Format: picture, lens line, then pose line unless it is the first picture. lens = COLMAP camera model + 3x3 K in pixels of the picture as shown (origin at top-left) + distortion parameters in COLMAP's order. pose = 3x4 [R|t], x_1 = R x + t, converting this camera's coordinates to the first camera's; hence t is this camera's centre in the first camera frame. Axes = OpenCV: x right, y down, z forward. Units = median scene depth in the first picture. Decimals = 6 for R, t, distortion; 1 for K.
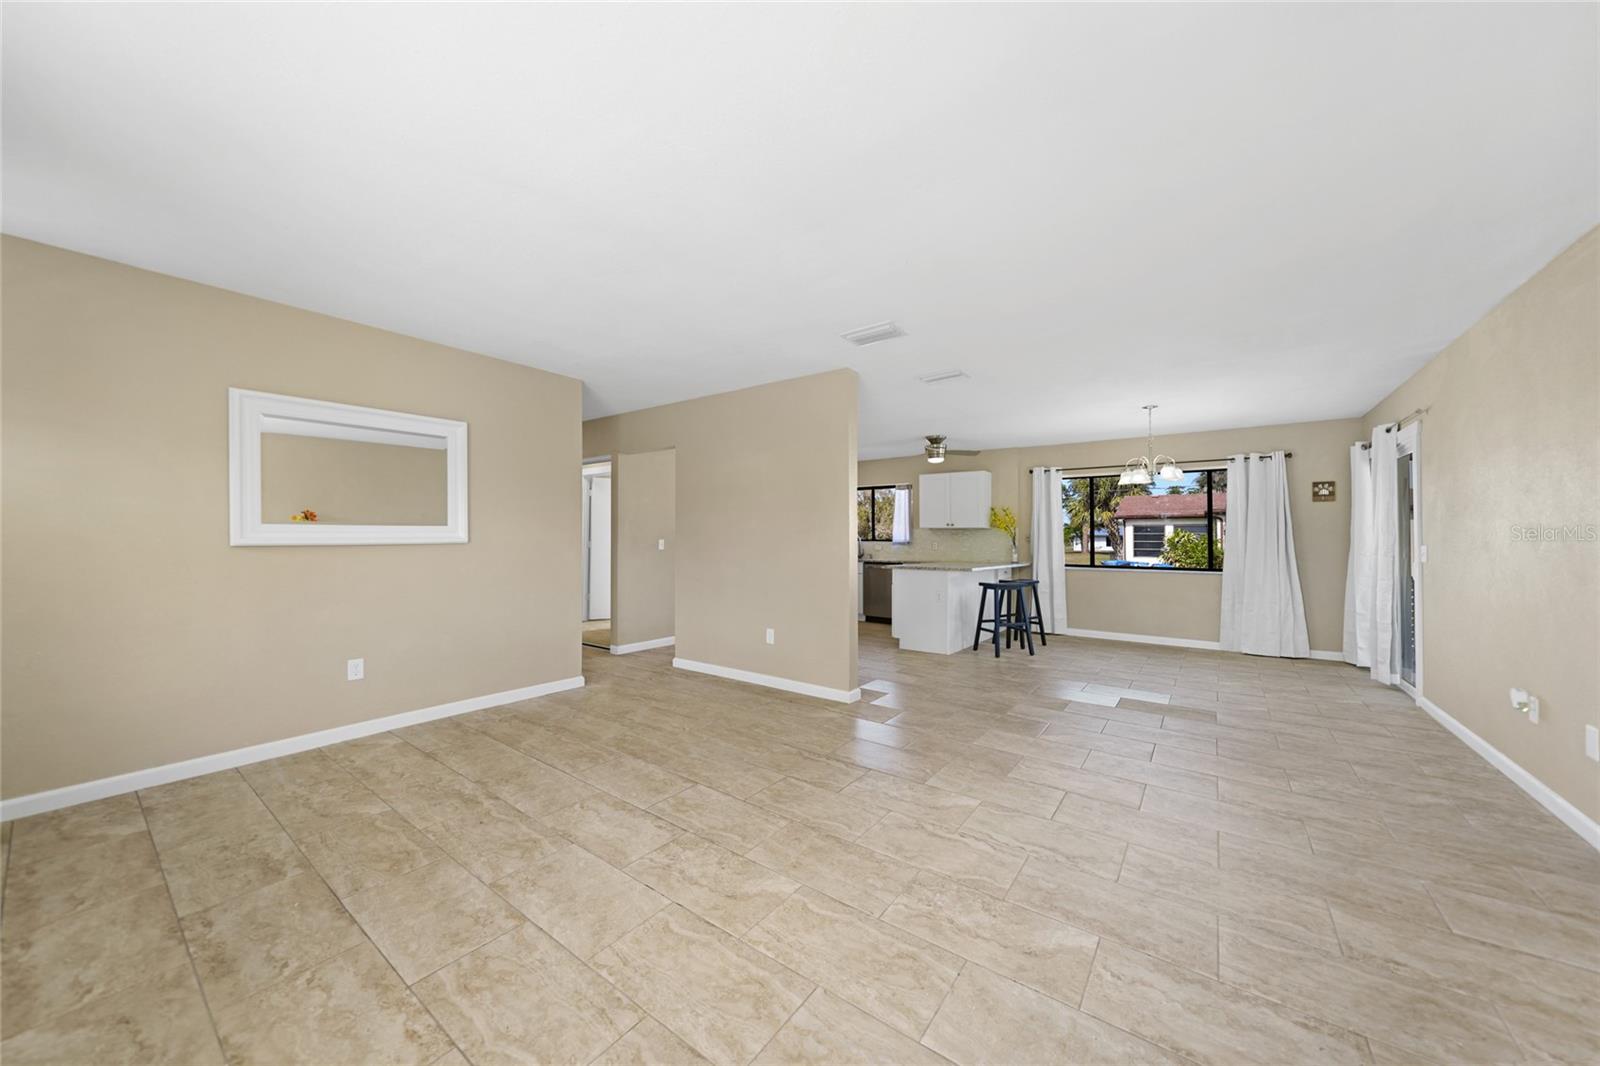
lens RADIAL K [[557.5, 0, 802.3], [0, 557.5, 526.0], [0, 0, 1]] dist [0.001077, -0.000168]
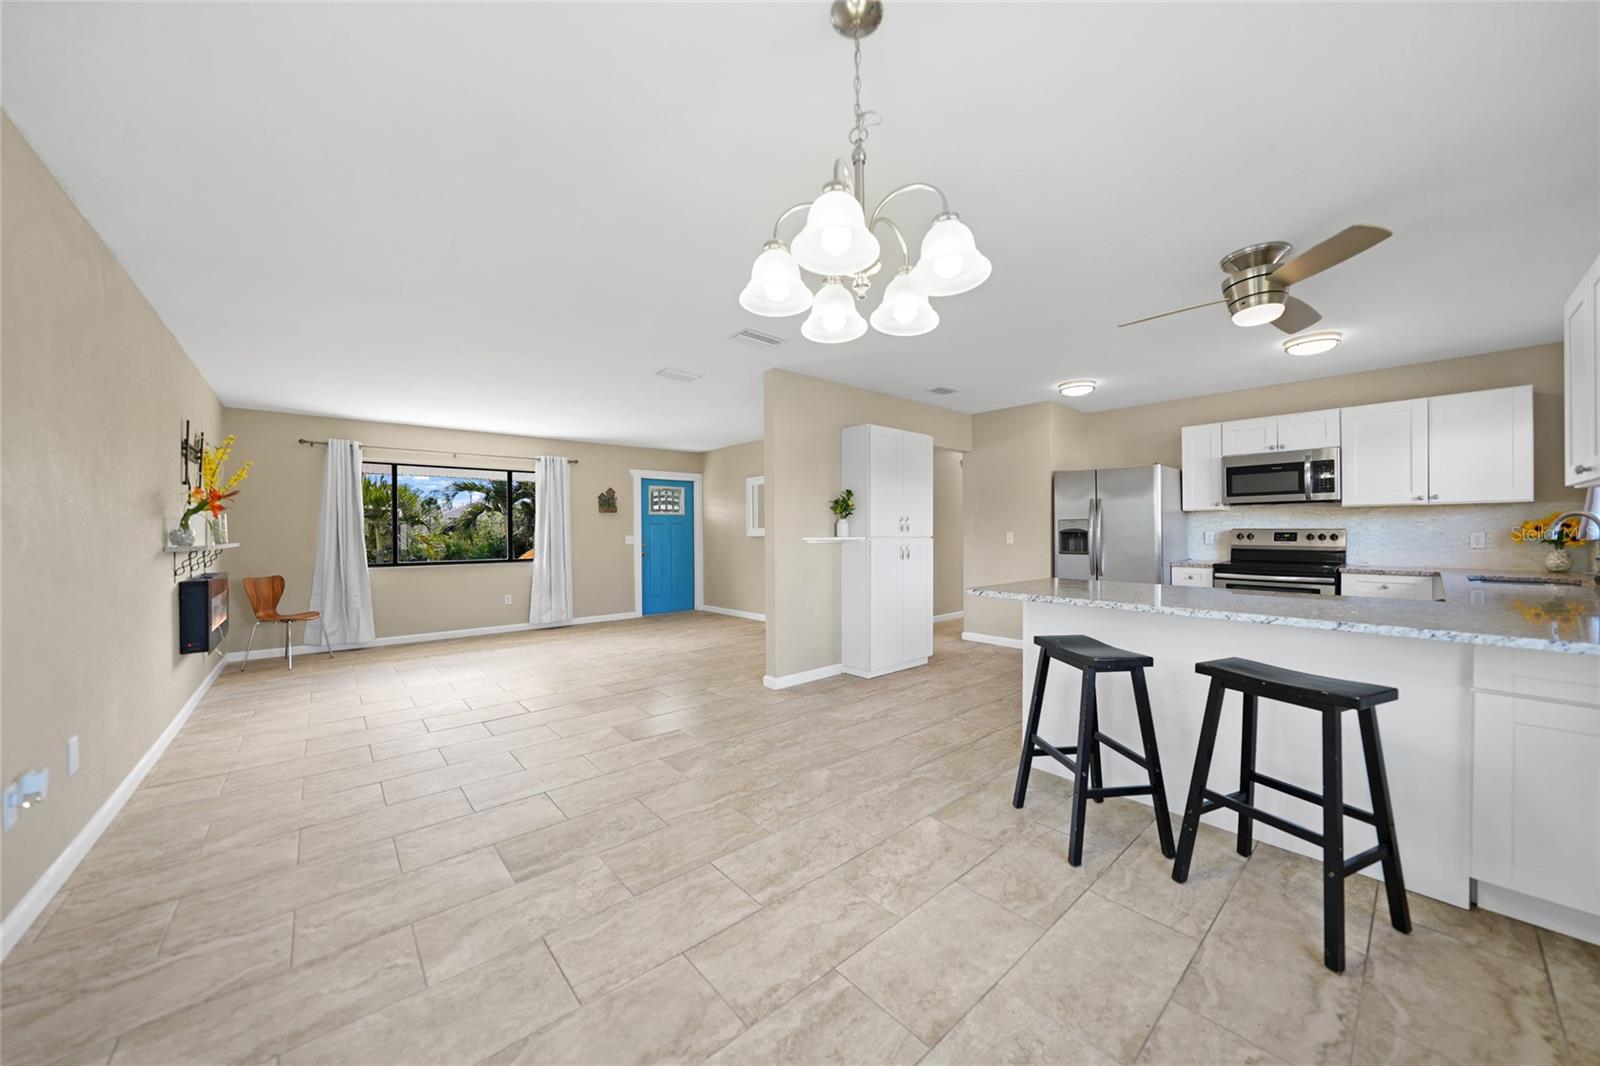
lens RADIAL K [[560.1, 0, 800.0], [0, 560.1, 533.0], [0, 0, 1]] dist [-0.017867, -0.000057]
pose [[-0.220386, -0.001904, -0.975411, 0.626061], [0.027411, 0.999591, -0.008145, 0.020406], [0.975028, -0.028532, -0.220244, 0.734060]]
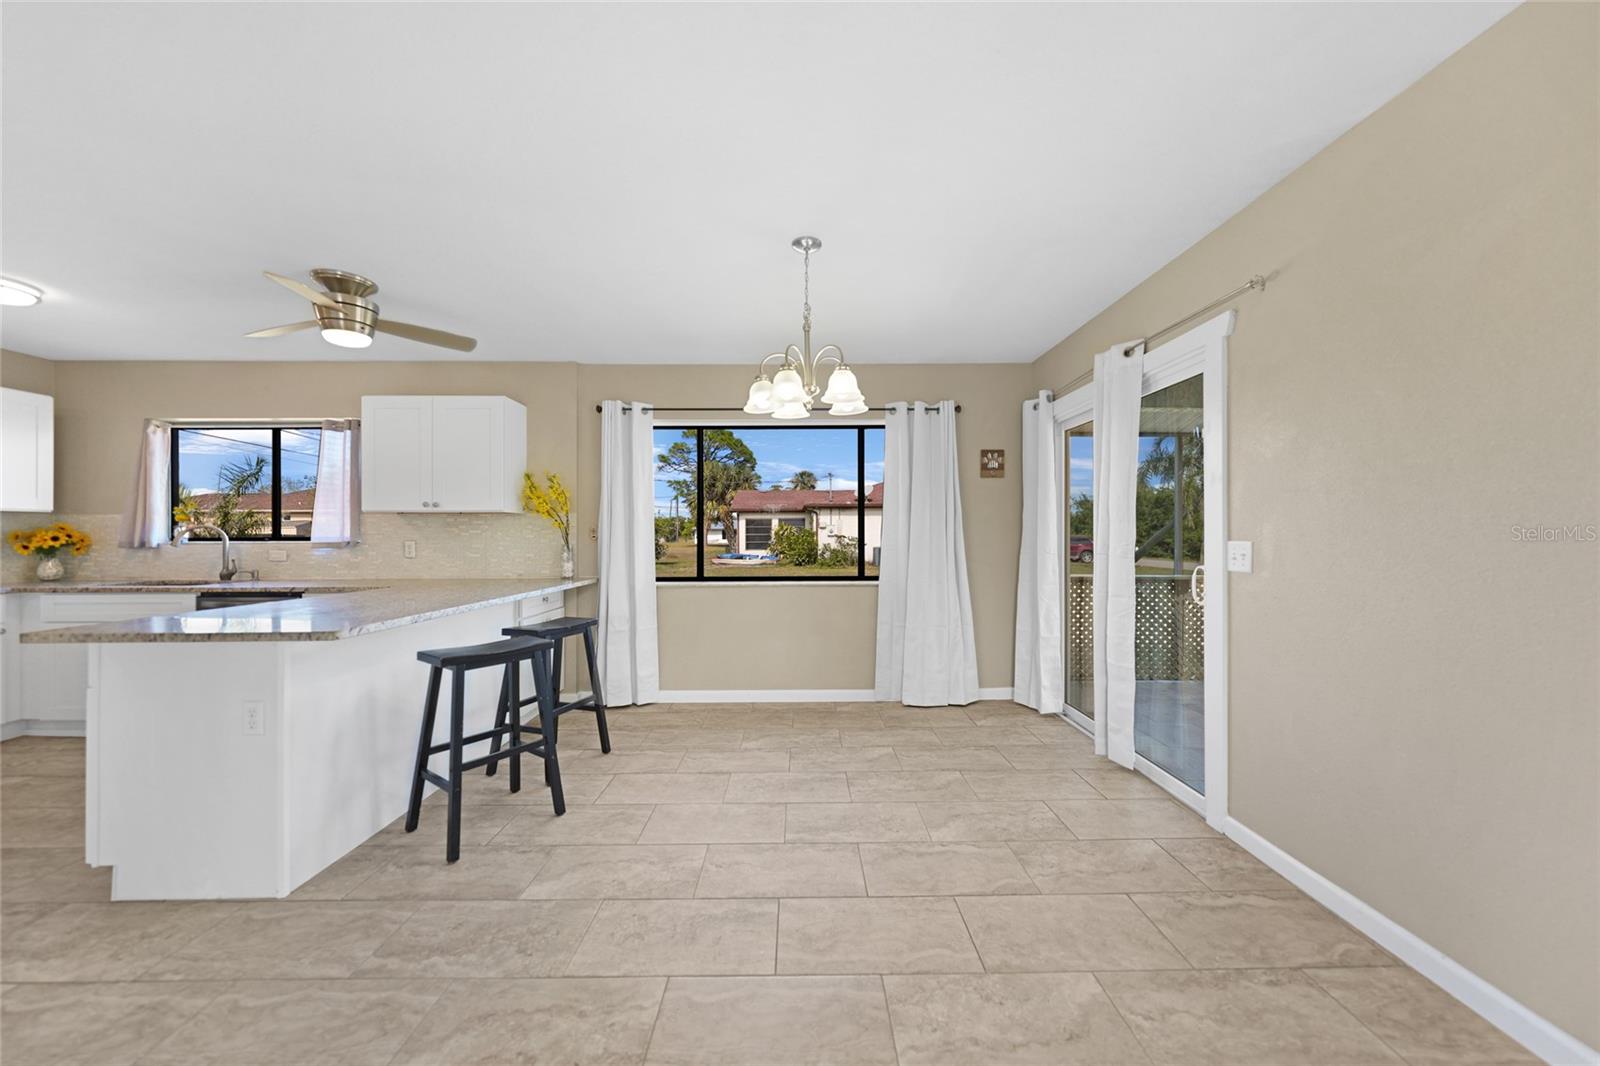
lens RADIAL K [[557.0, 0, 799.6], [0, 557.0, 525.5], [0, 0, 1]] dist [-0.000405, -0.000182]
pose [[0.804066, 0.000421, 0.594541, 0.247721], [-0.006177, 0.999952, 0.007646, 0.010415], [-0.594509, -0.009821, 0.804029, 0.452213]]
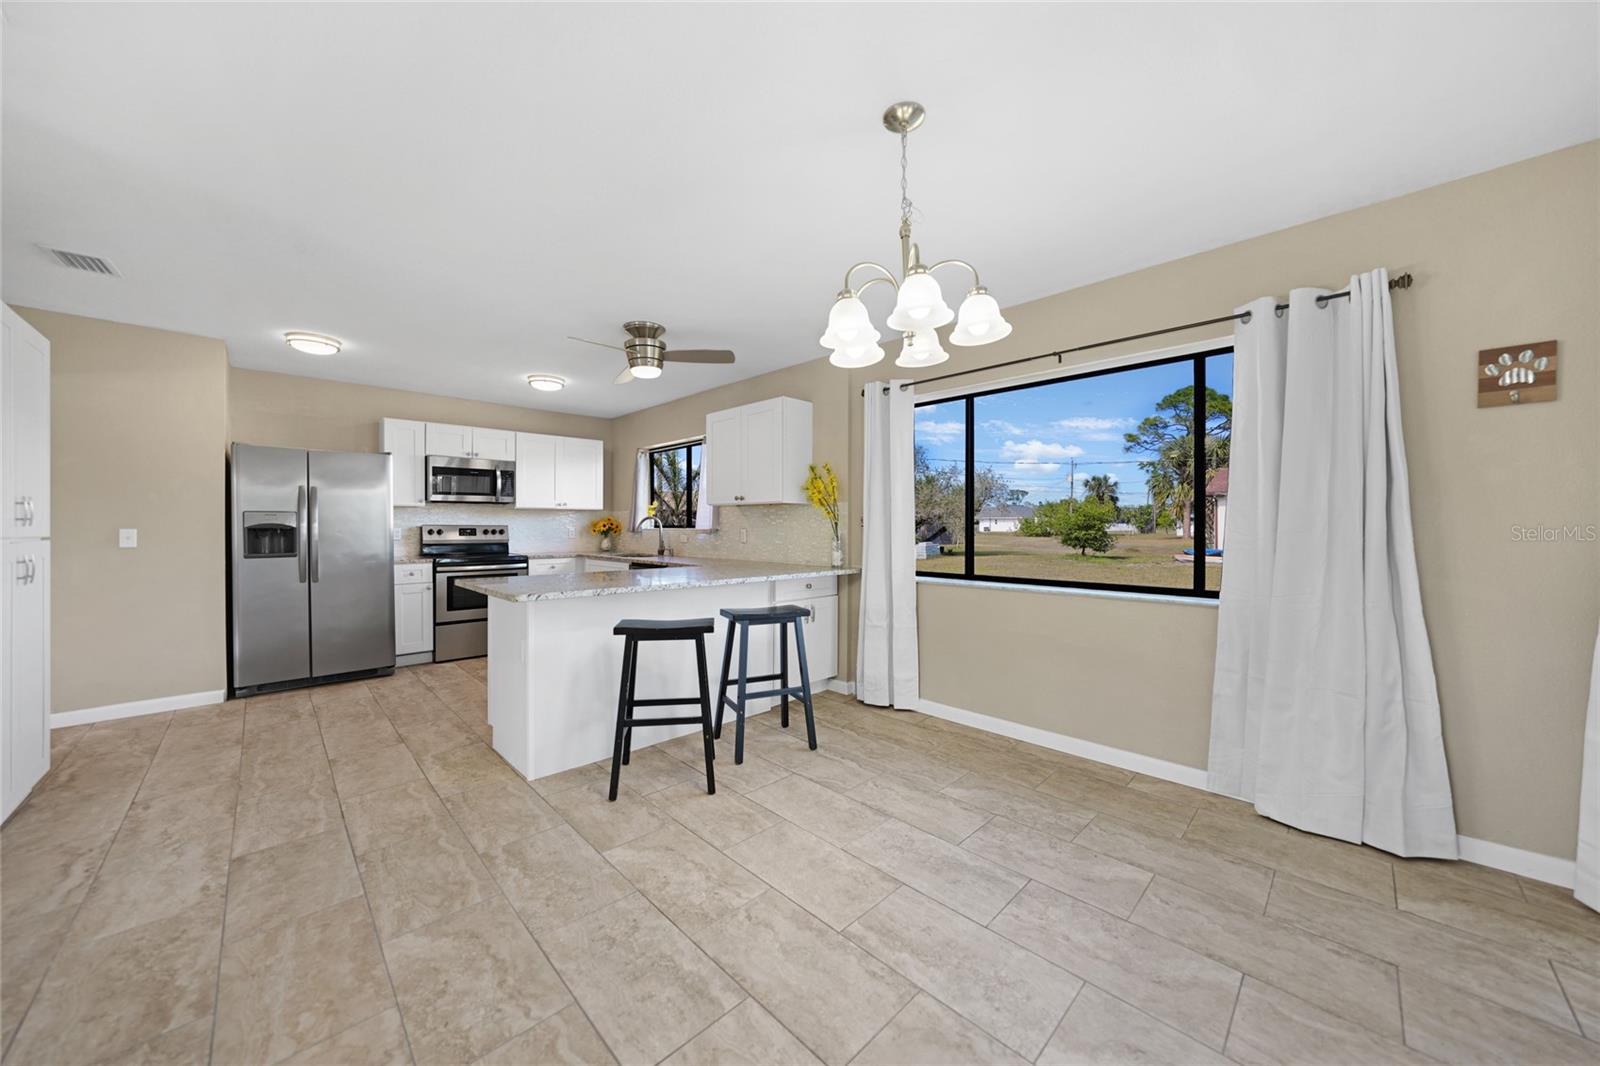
lens RADIAL K [[560.4, 0, 802.8], [0, 560.4, 520.3], [0, 0, 1]] dist [-0.027280, 0.006803]
pose [[0.986648, -0.008211, -0.162660, 0.442332], [0.010762, 0.999832, 0.014805, 0.012868], [0.162512, -0.016358, 0.986571, 0.475175]]
